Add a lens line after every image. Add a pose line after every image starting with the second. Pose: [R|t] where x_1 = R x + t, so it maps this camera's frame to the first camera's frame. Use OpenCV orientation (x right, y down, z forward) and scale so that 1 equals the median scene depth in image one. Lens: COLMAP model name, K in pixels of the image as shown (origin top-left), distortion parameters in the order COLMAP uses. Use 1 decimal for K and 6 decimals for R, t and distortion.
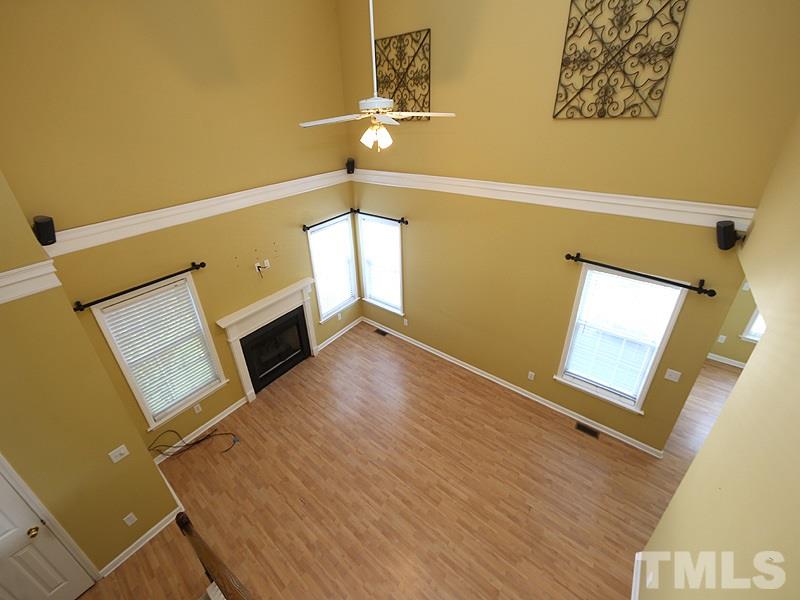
lens RADIAL K [[324.4, 0, 400.6], [0, 324.4, 268.3], [0, 0, 1]] dist [-0.001421, -0.000258]
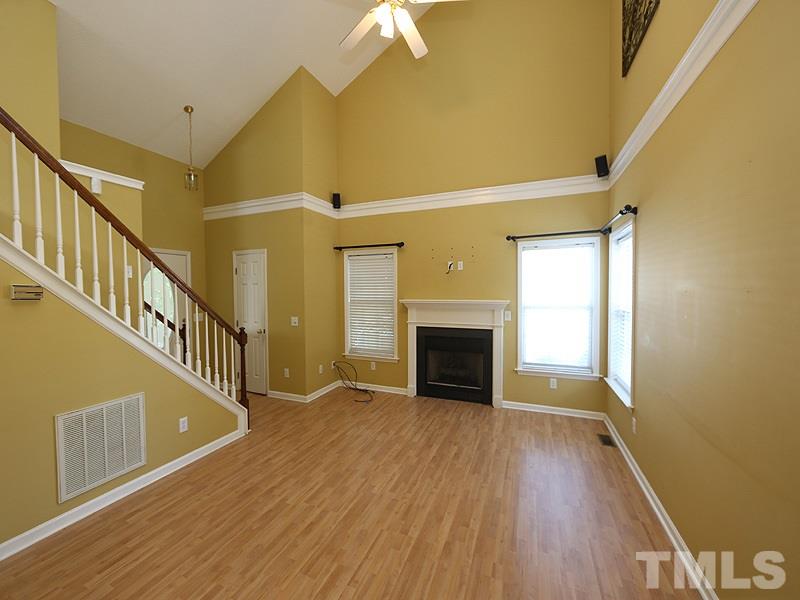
lens RADIAL K [[314.6, 0, 400.0], [0, 314.6, 300.0], [0, 0, 1]] dist [-0.000581, -0.000061]
pose [[0.259251, 0.052699, -0.964371, 0.526330], [-0.414631, 0.907885, -0.061852, 0.239911], [0.872279, 0.415893, 0.257221, 0.681845]]
